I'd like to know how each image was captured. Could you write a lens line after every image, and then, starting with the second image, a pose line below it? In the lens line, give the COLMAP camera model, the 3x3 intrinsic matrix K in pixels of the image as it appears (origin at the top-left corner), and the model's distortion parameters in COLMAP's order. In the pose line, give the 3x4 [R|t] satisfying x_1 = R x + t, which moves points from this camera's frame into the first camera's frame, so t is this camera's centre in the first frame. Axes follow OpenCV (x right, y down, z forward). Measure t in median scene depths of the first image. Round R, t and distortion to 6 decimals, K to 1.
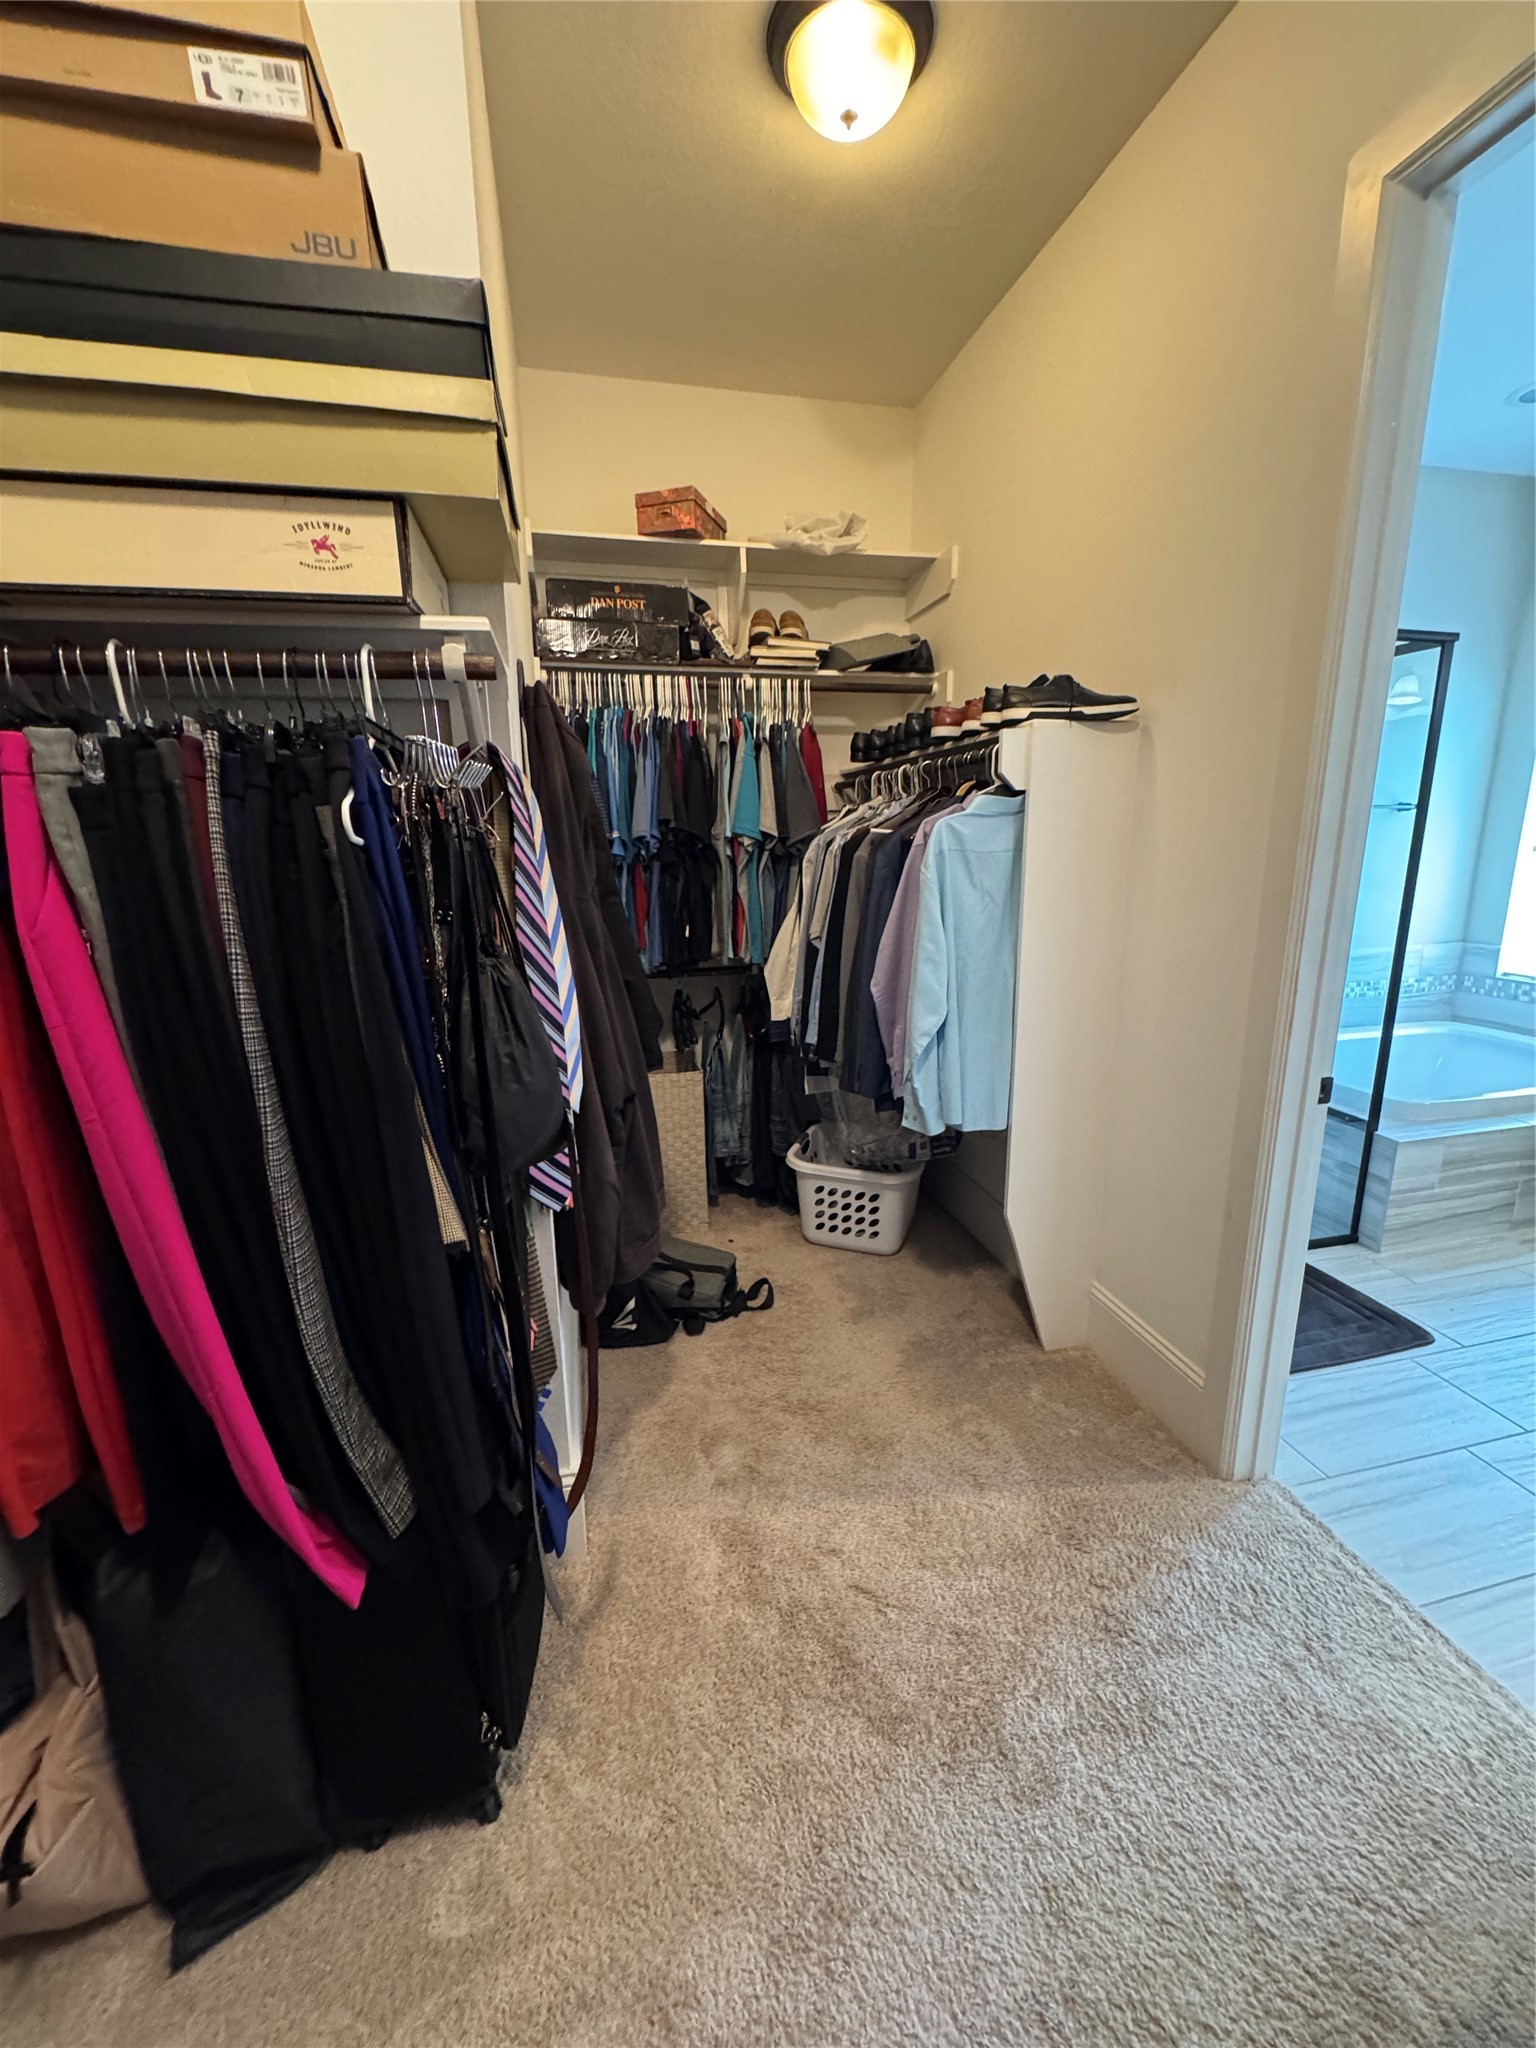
lens RADIAL K [[811.0, 0, 770.3], [0, 811.0, 1034.6], [0, 0, 1]] dist [-0.006610, 0.000303]
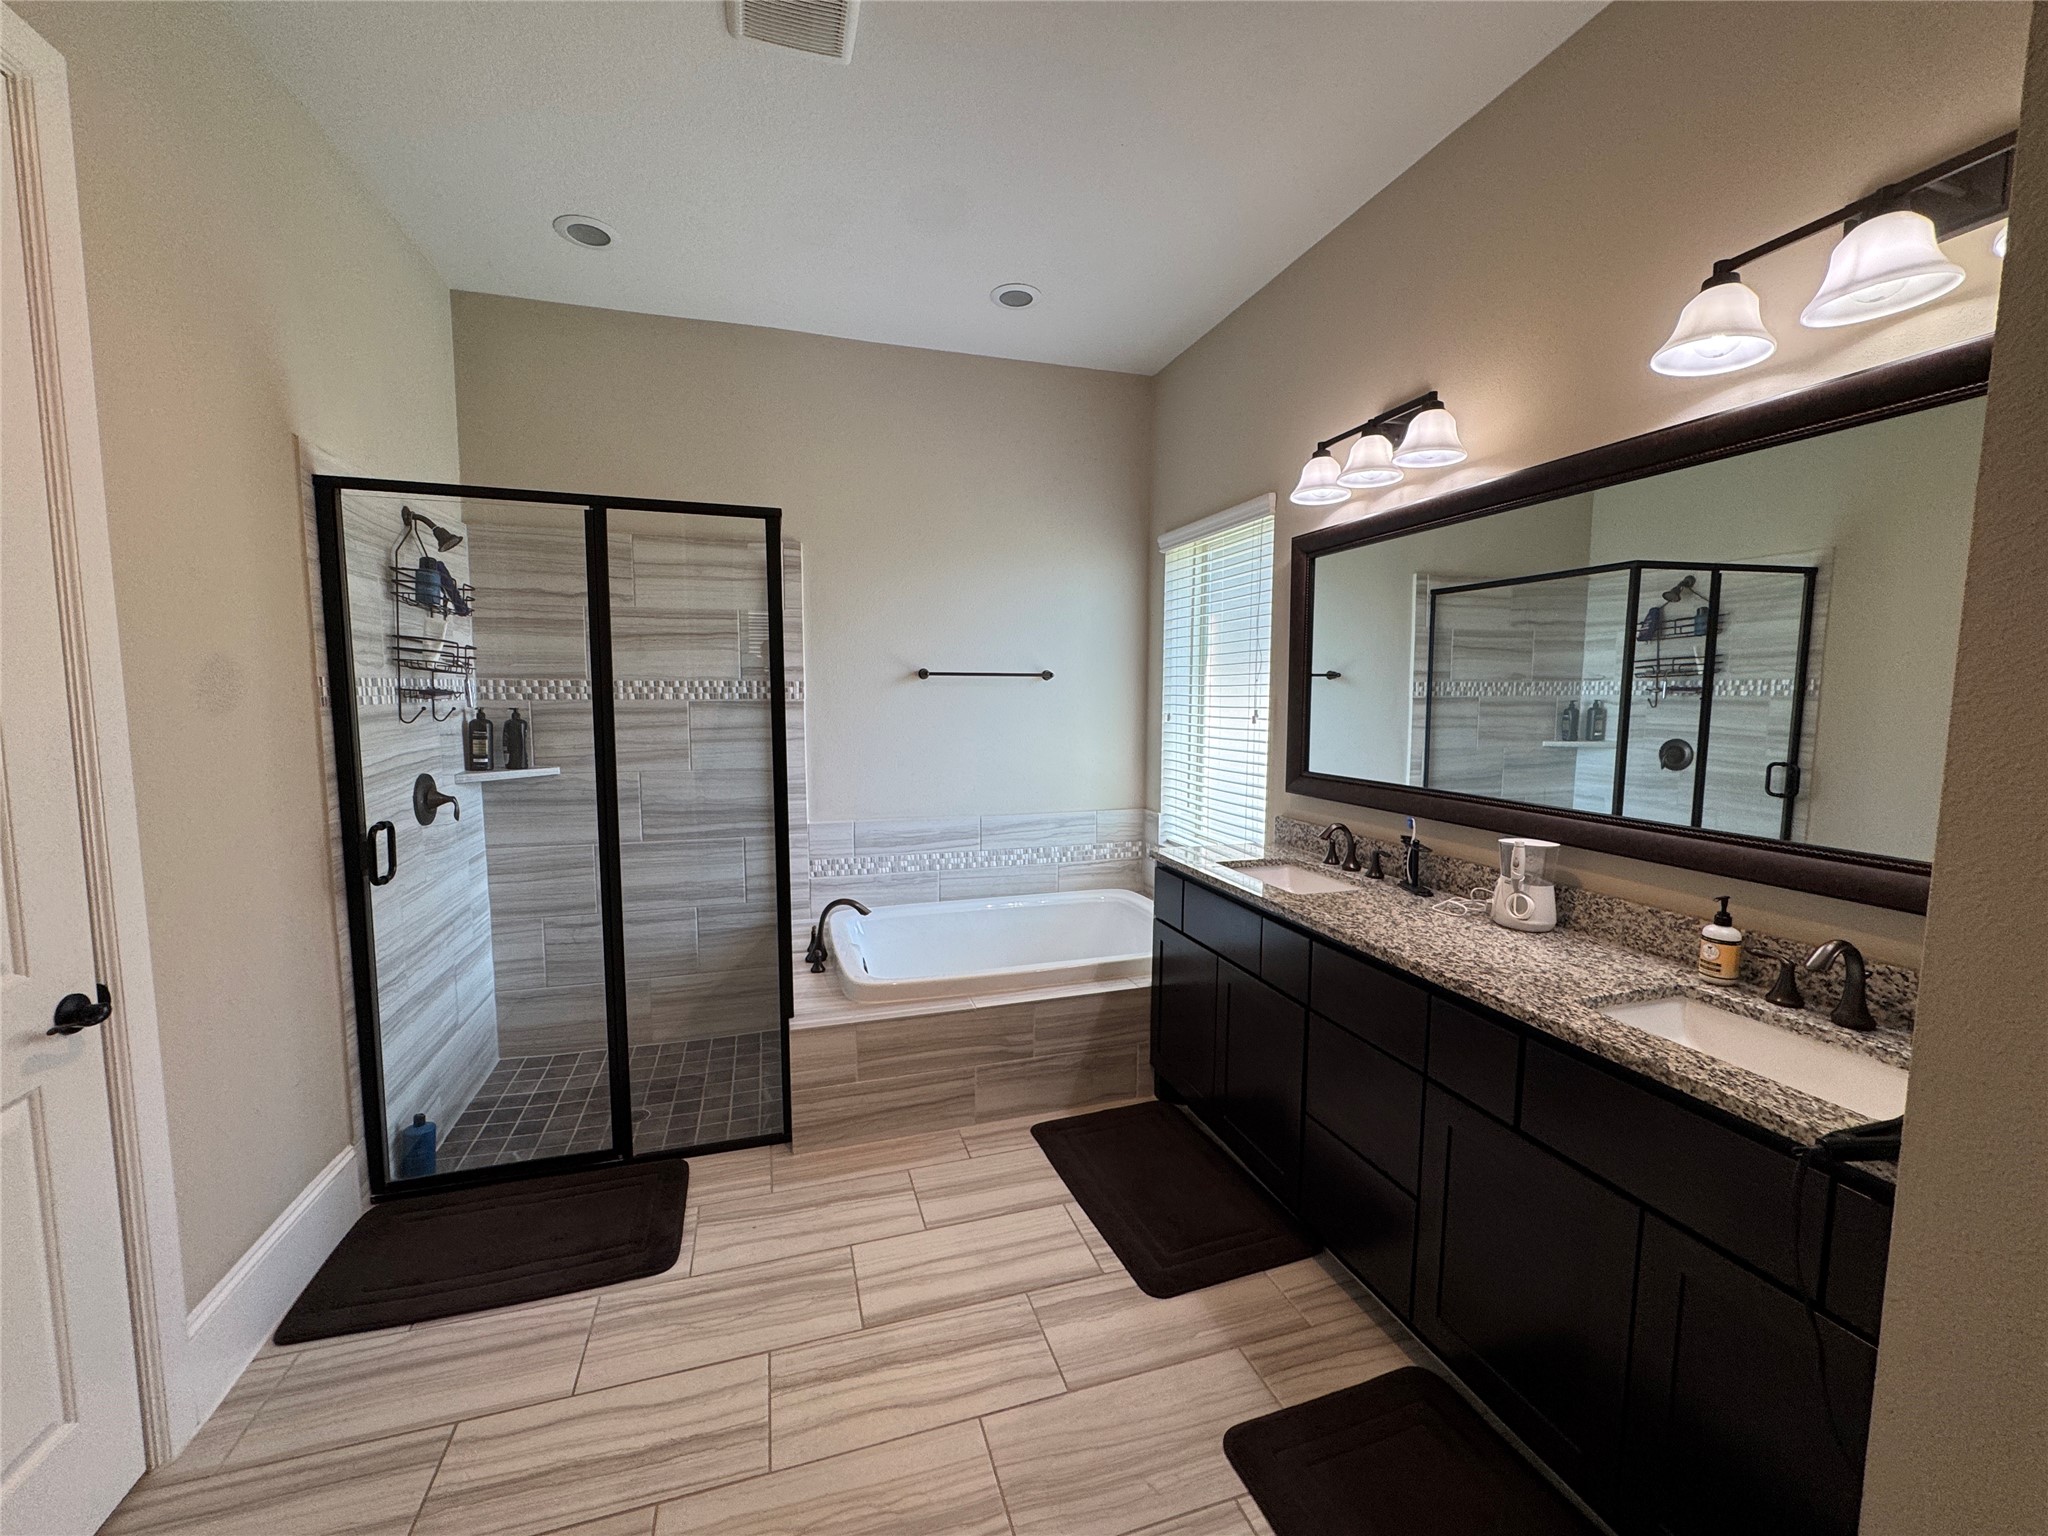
lens RADIAL K [[811.0, 0, 1023.4], [0, 811.0, 770.5], [0, 0, 1]] dist [-0.006610, 0.000303]
pose [[0.997109, 0.012756, 0.074910, 0.936380], [-0.002195, 0.990234, -0.139397, -0.031384], [-0.075957, 0.138829, 0.987399, 0.022097]]
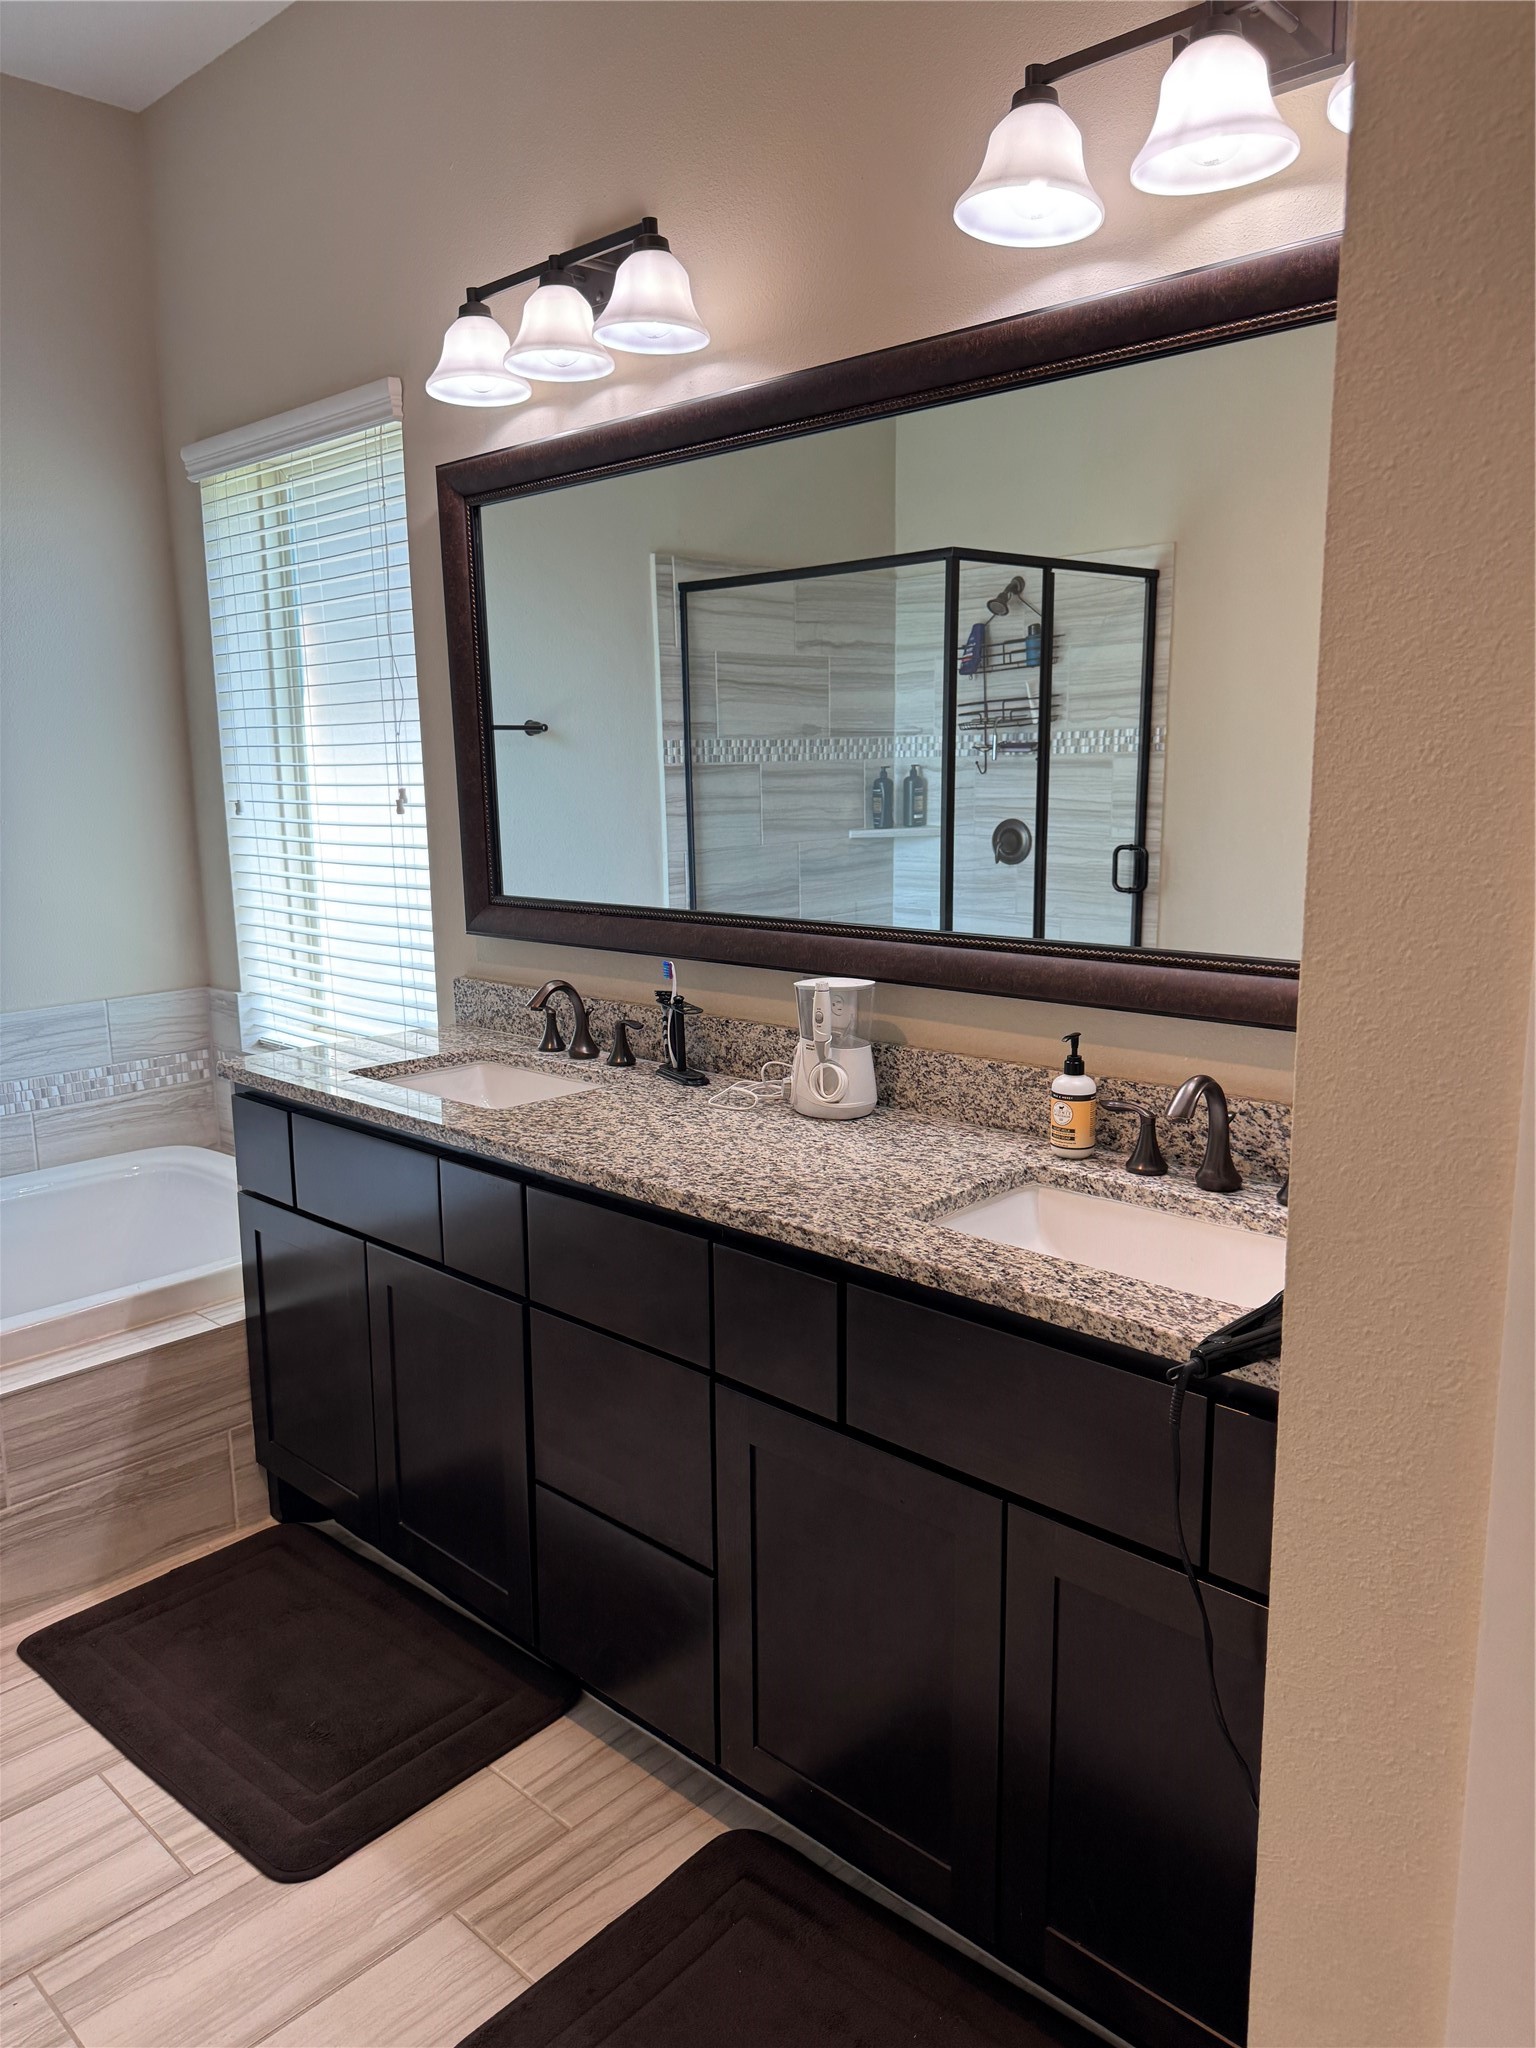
lens RADIAL K [[1437.8, 0, 770.2], [0, 1437.8, 1019.9], [0, 0, 1]] dist [0.055960, -0.079782]
pose [[0.831513, -0.090156, 0.548141, 0.956450], [0.127446, 0.991383, -0.030273, -0.028318], [-0.540688, 0.095031, 0.835838, 0.042842]]
